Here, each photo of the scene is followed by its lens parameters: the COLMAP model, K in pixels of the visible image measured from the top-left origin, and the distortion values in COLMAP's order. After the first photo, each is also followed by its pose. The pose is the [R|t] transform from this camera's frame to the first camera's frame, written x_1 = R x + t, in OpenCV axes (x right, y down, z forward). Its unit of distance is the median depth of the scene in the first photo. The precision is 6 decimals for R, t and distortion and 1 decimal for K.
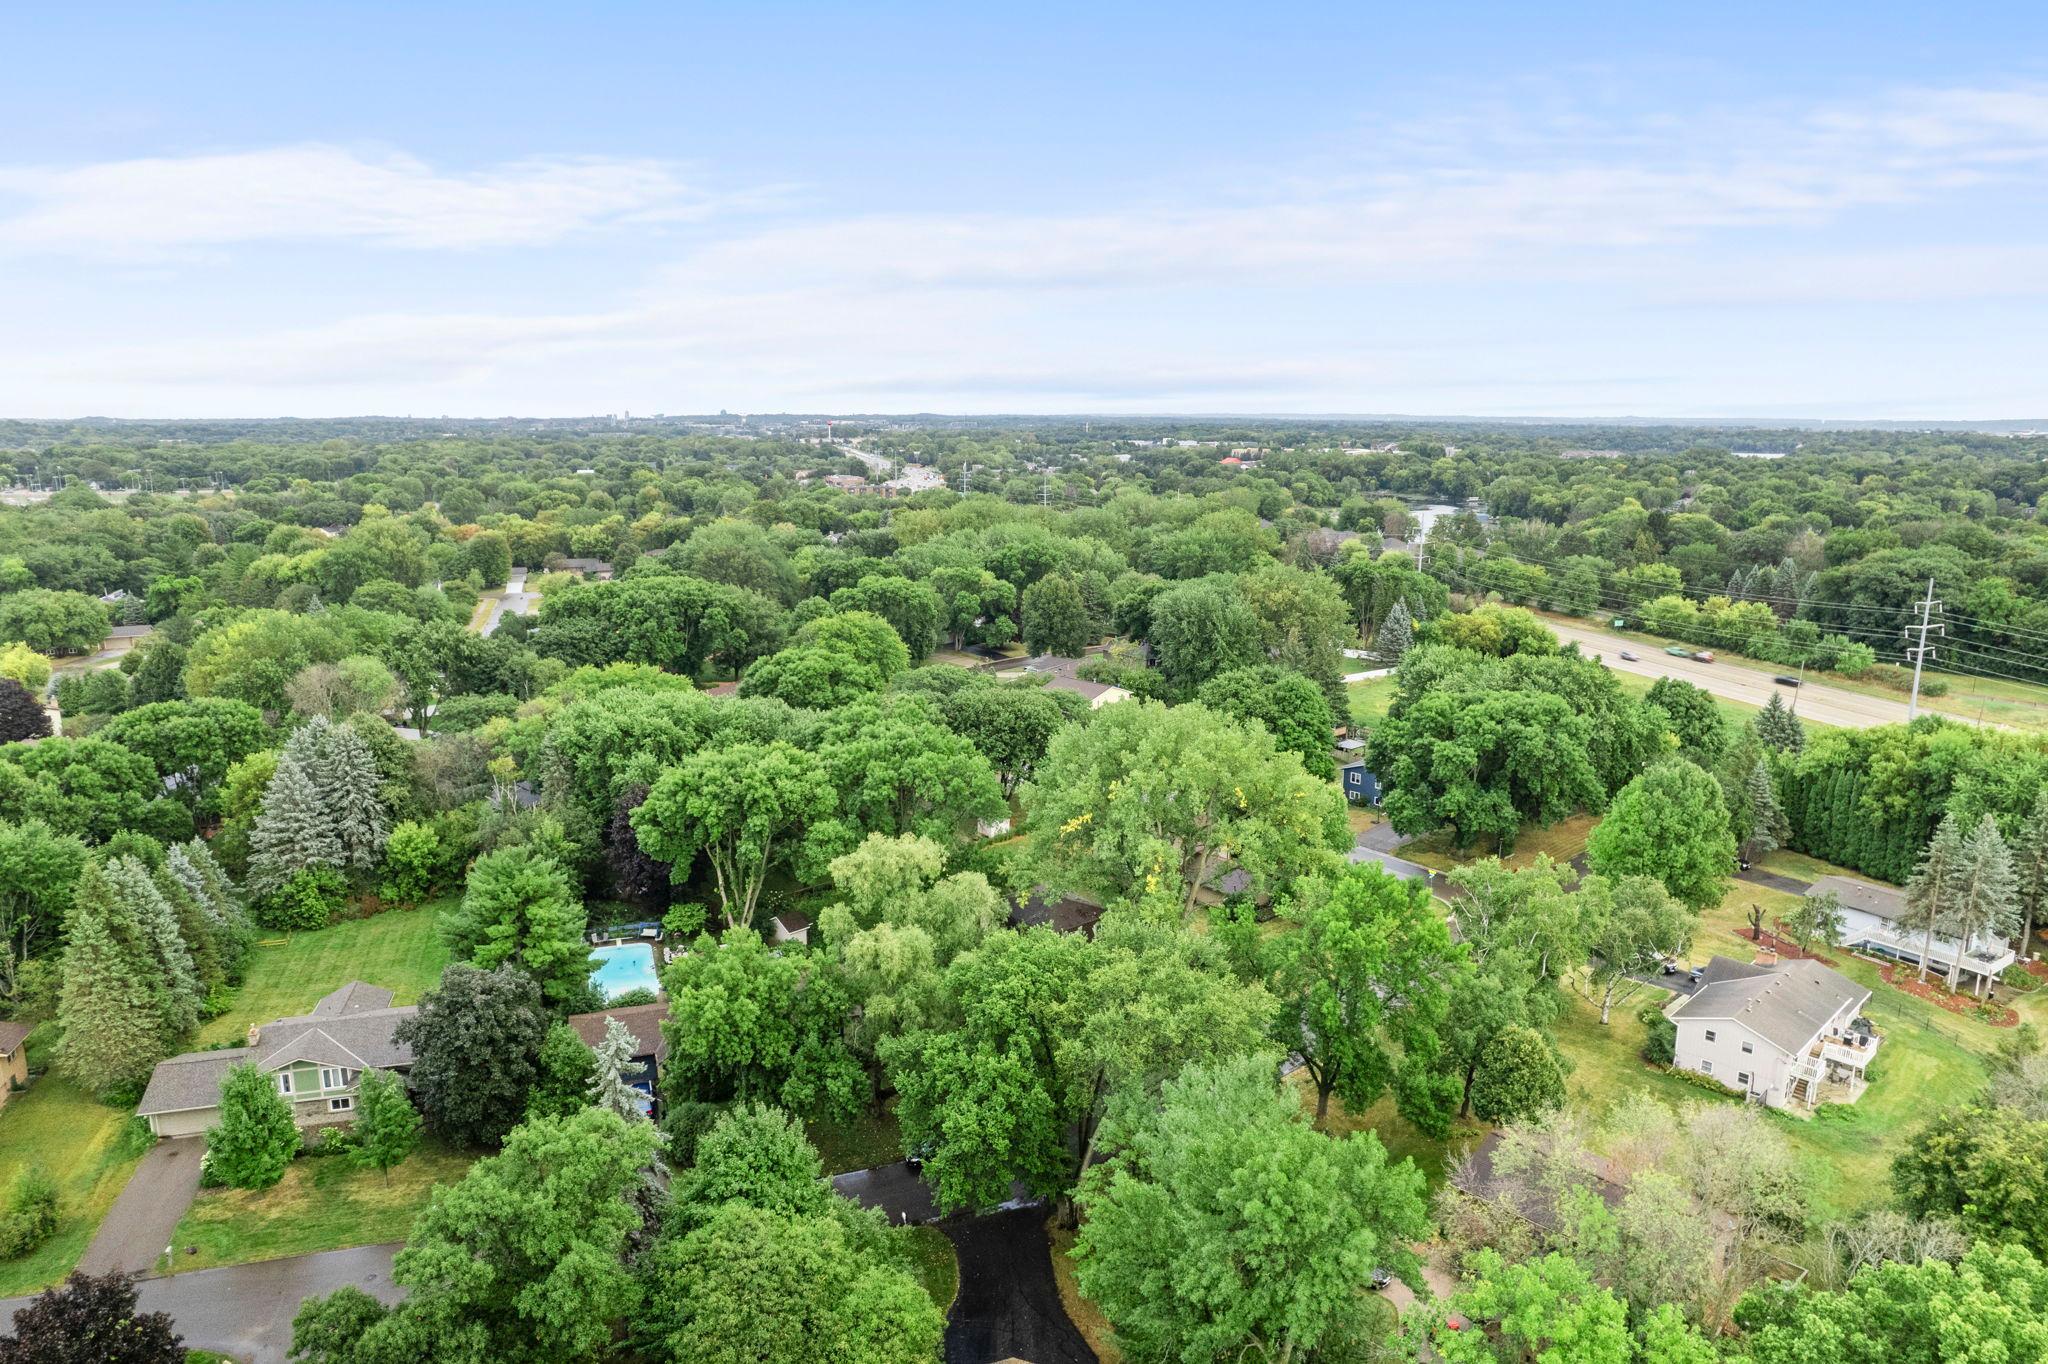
lens RADIAL K [[1328.8, 0, 1005.8], [0, 1328.8, 679.5], [0, 0, 1]] dist [-0.076329, 0.066660]
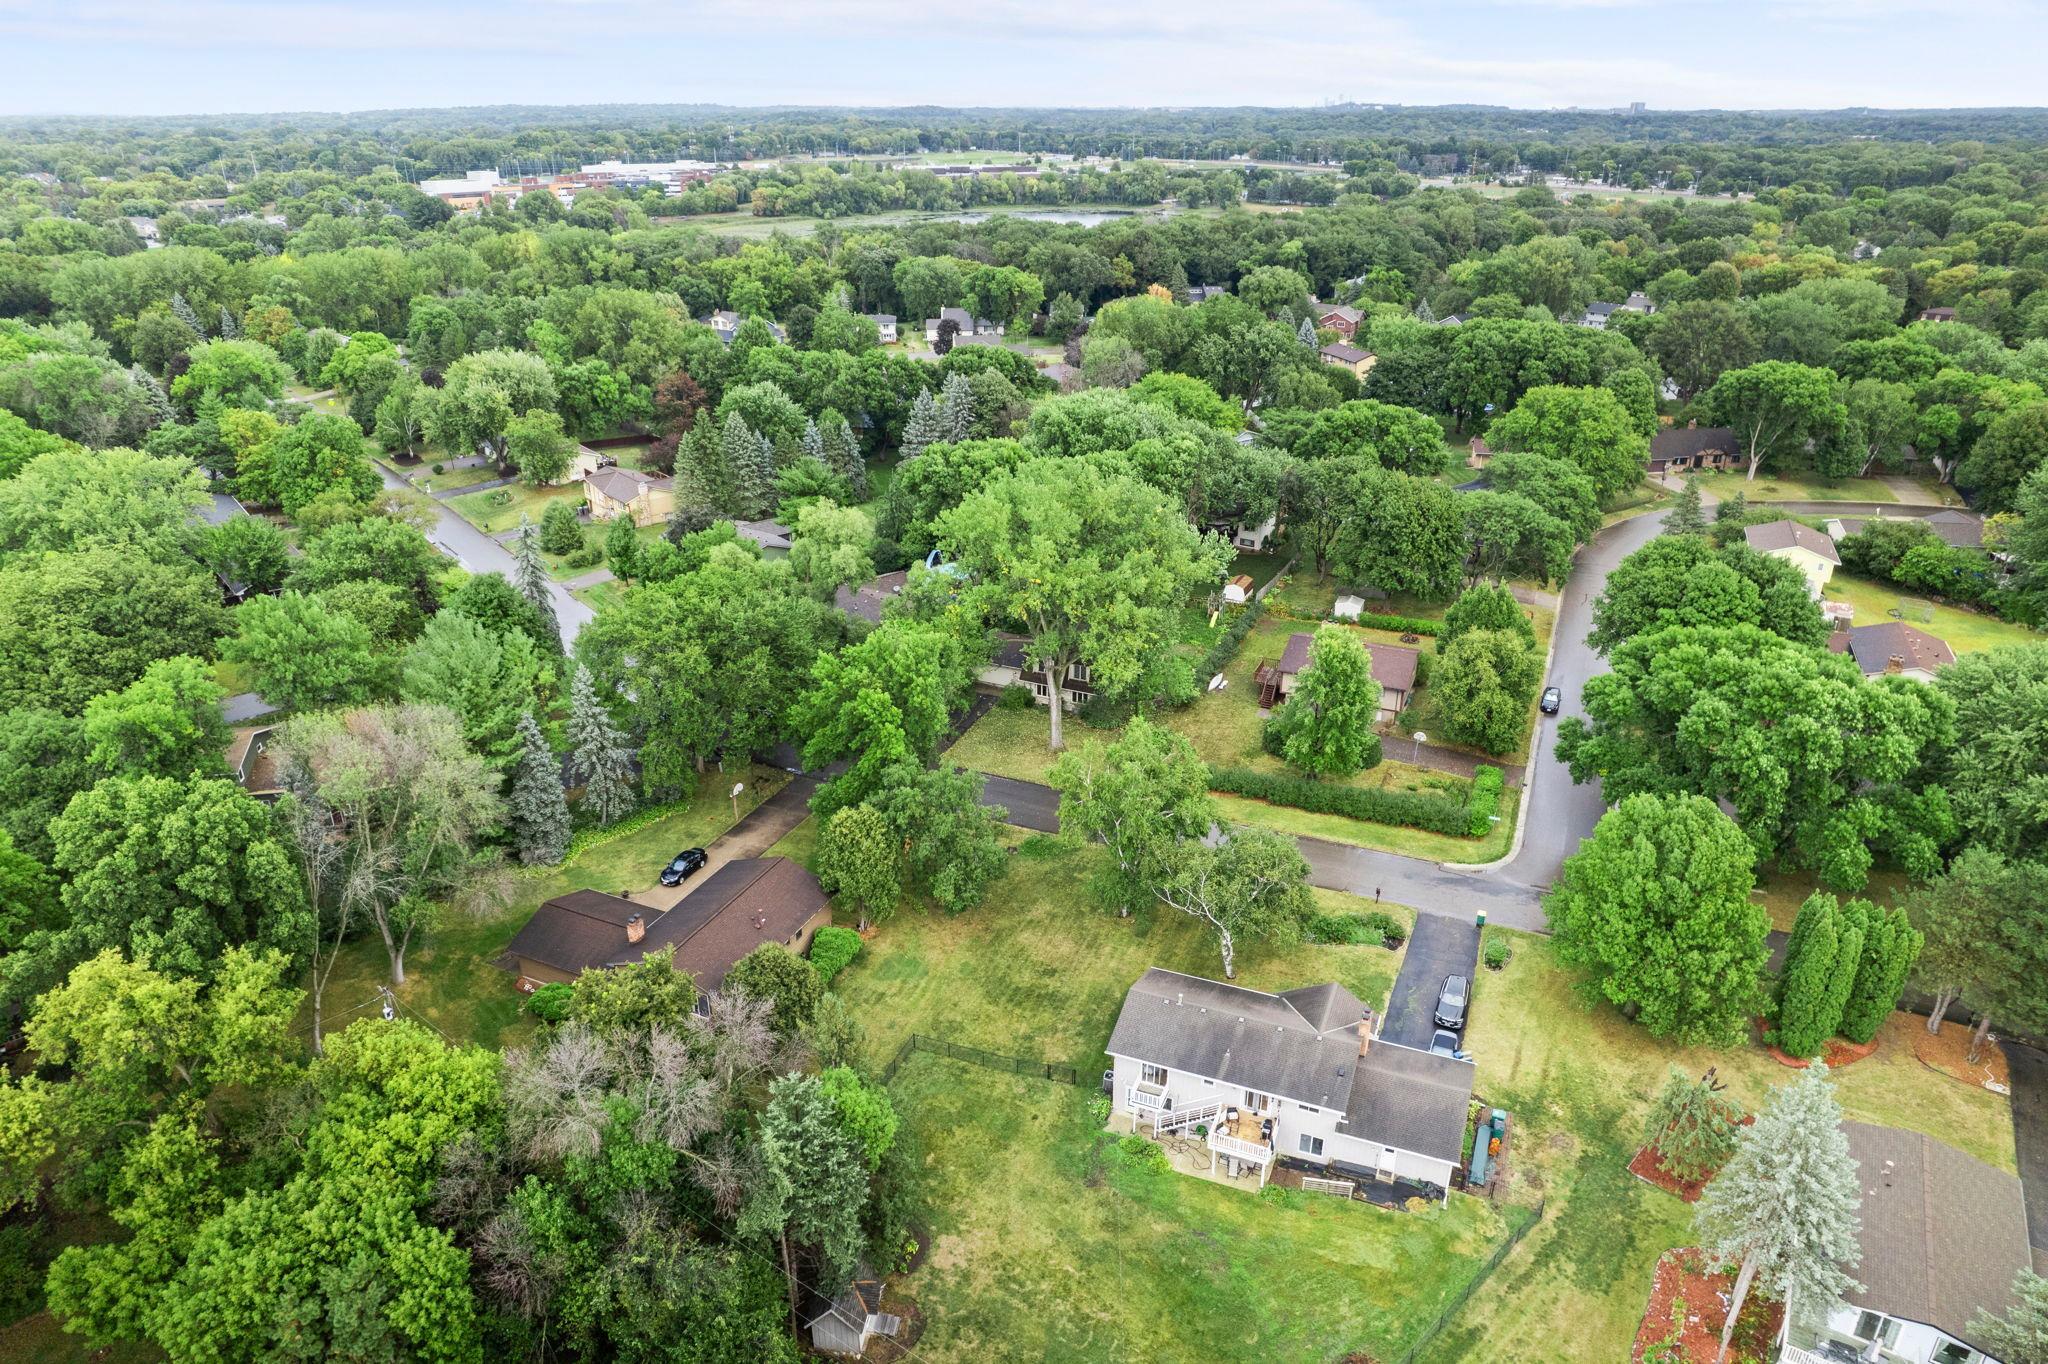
lens RADIAL K [[1328.8, 0, 1015.9], [0, 1328.8, 676.3], [0, 0, 1]] dist [-0.076329, 0.066660]
pose [[0.400219, 0.364571, -0.840781, 0.658477], [-0.177719, 0.930922, 0.319061, -0.099550], [0.899022, 0.021729, 0.437364, 0.322967]]
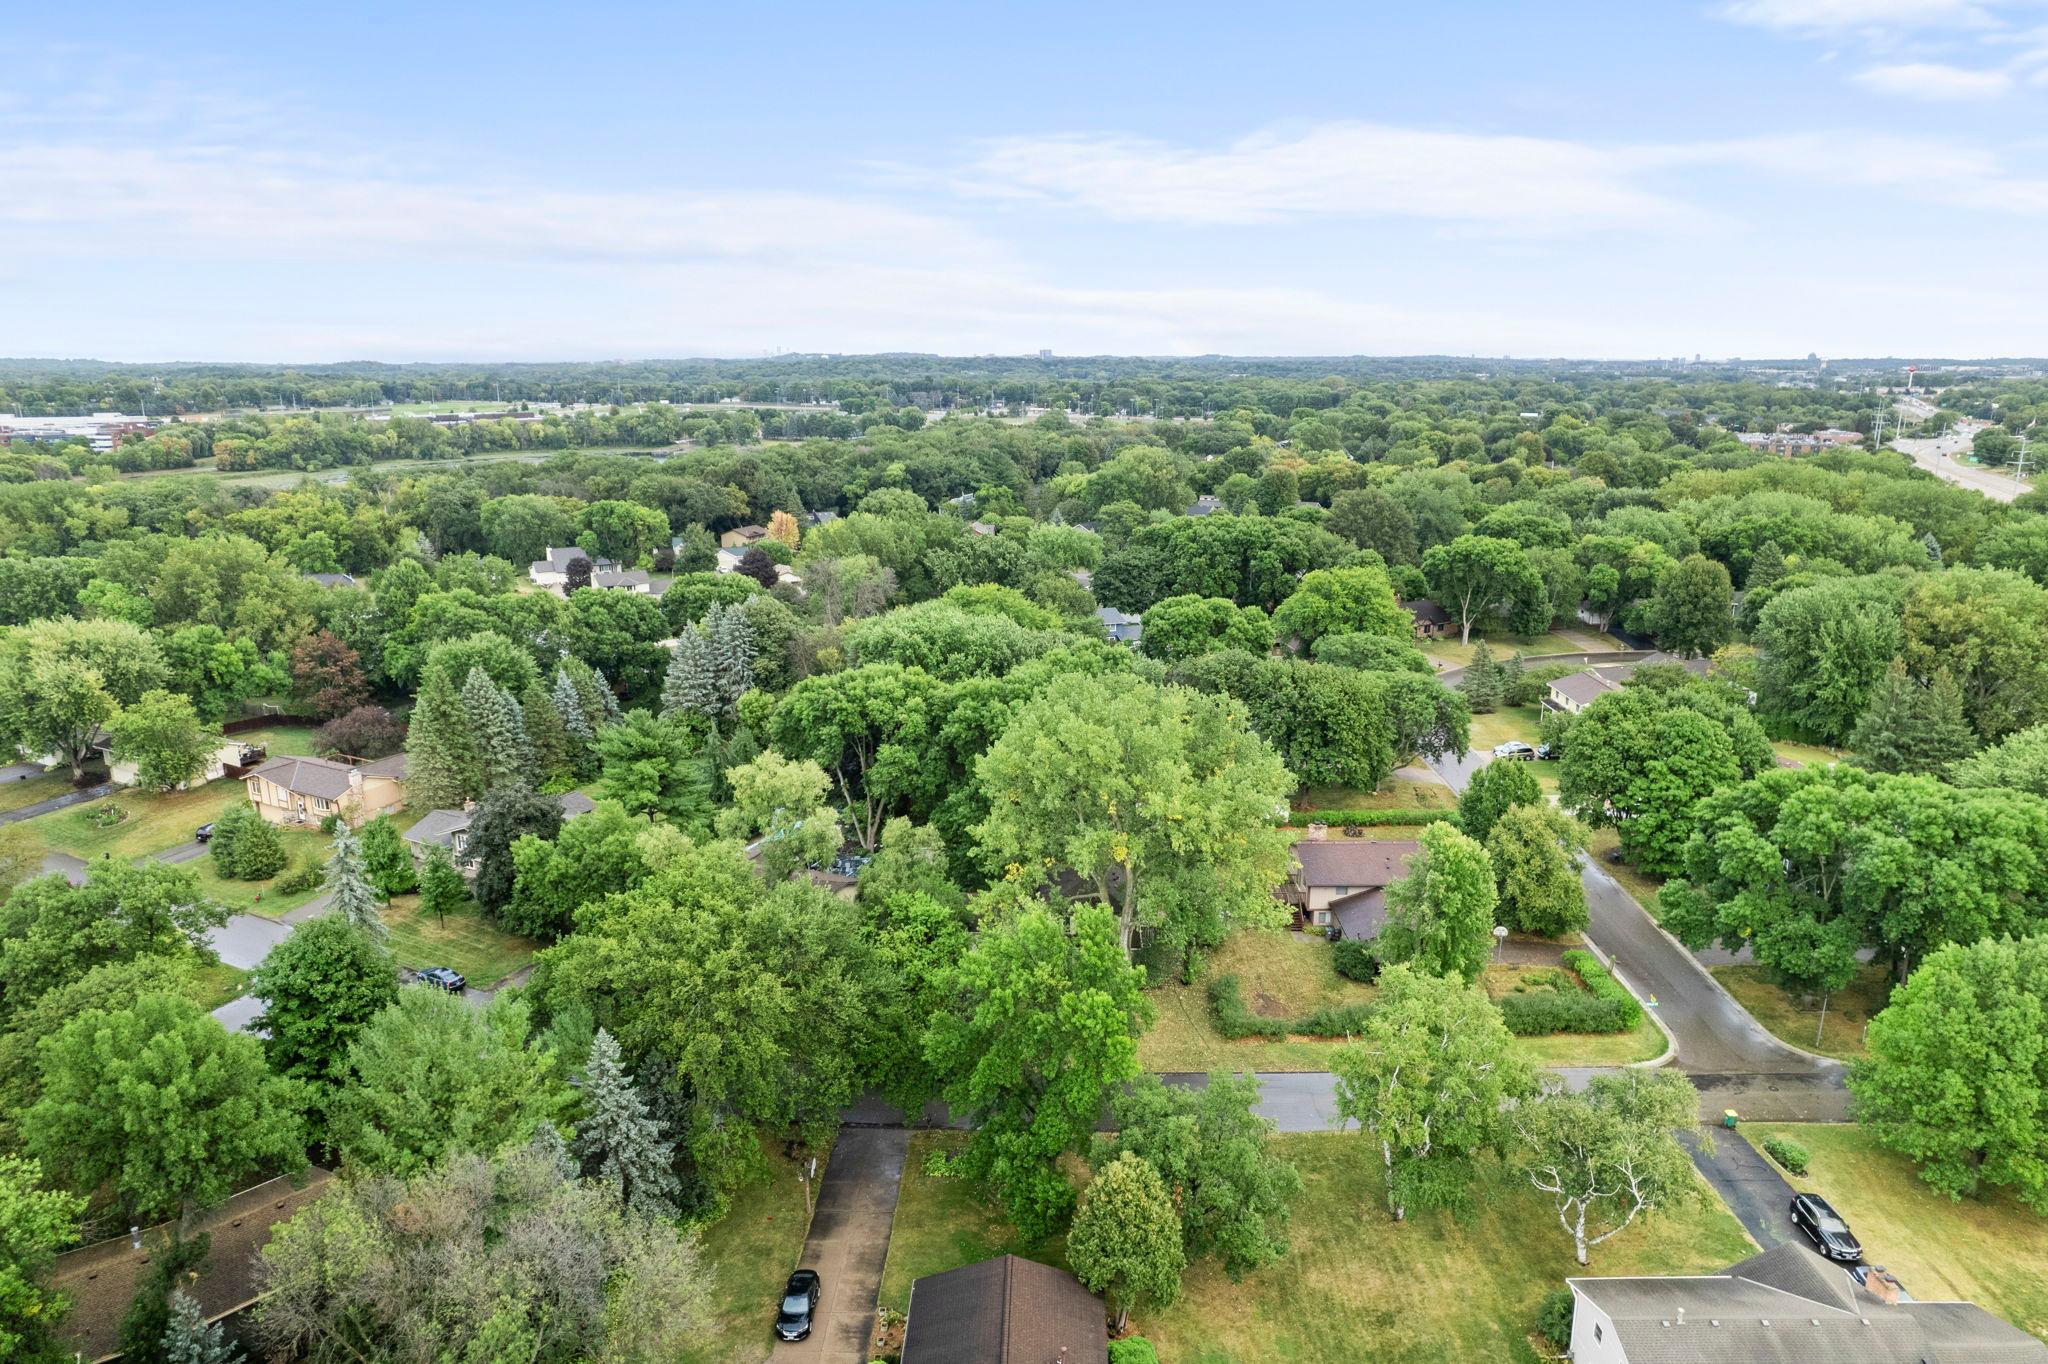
lens RADIAL K [[1328.8, 0, 1023.1], [0, 1328.8, 670.3], [0, 0, 1]] dist [-0.076329, 0.066660]
pose [[0.728512, 0.155370, -0.667181, 0.410850], [-0.131151, 0.987558, 0.086770, -0.035889], [0.672361, 0.024288, 0.739825, 0.196072]]
